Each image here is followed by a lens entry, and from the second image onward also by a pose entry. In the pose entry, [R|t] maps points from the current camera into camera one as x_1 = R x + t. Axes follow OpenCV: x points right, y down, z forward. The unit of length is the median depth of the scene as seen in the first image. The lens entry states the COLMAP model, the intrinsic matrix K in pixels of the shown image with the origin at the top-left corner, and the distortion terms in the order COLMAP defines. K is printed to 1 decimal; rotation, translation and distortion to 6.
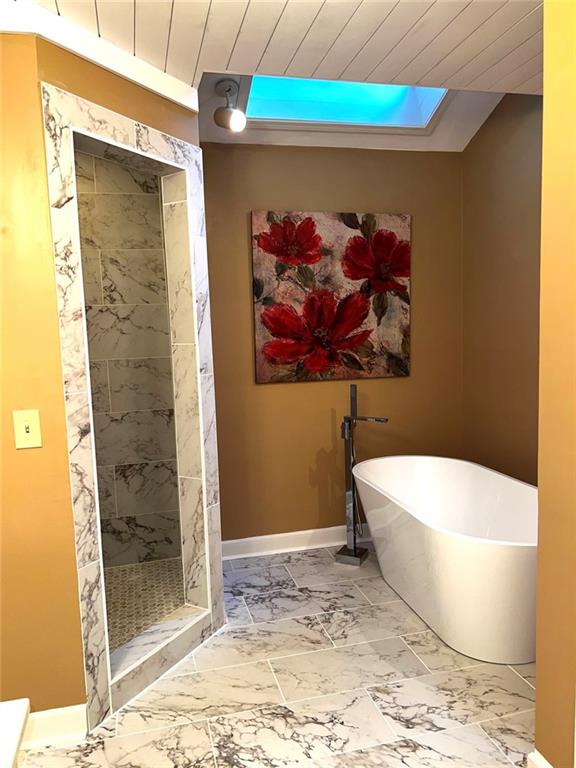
lens RADIAL K [[572.0, 0, 288.5], [0, 572.0, 389.3], [0, 0, 1]] dist [0.048350, -0.057031]
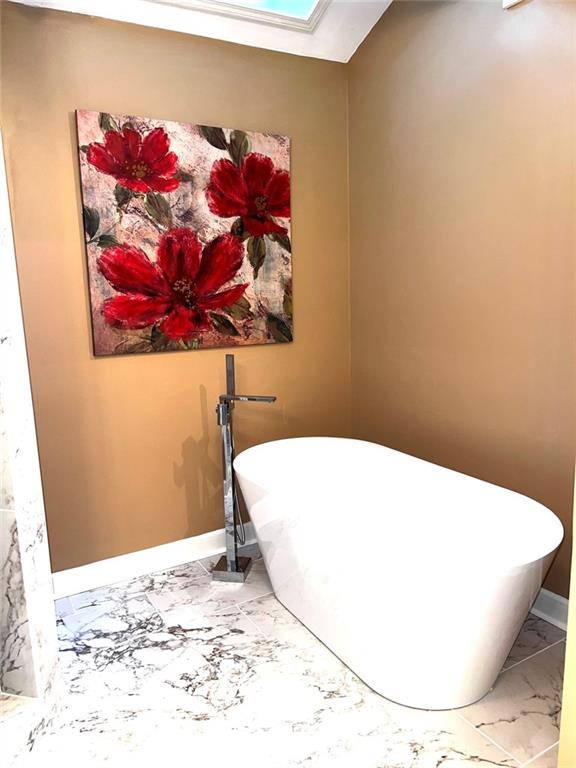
lens RADIAL K [[572.0, 0, 288.5], [0, 572.0, 389.3], [0, 0, 1]] dist [0.048350, -0.057031]
pose [[0.962582, -0.044306, 0.267345, -0.019108], [0.027534, 0.997429, 0.066165, -0.010940], [-0.269589, -0.056328, 0.961327, 0.251900]]
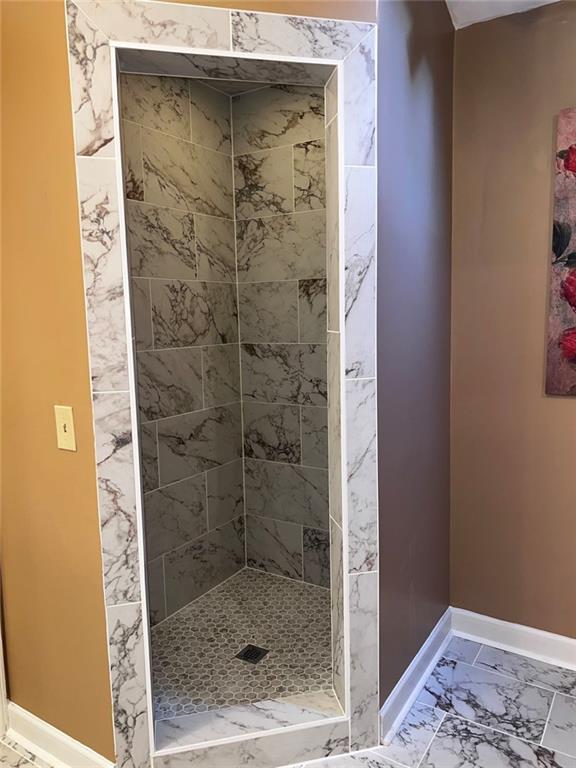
lens RADIAL K [[572.0, 0, 288.5], [0, 572.0, 389.3], [0, 0, 1]] dist [0.048350, -0.057031]
pose [[0.674843, 0.112943, -0.729267, 0.236360], [-0.076518, 0.993601, 0.083074, -0.051629], [0.733983, -0.000260, 0.679168, 0.404512]]
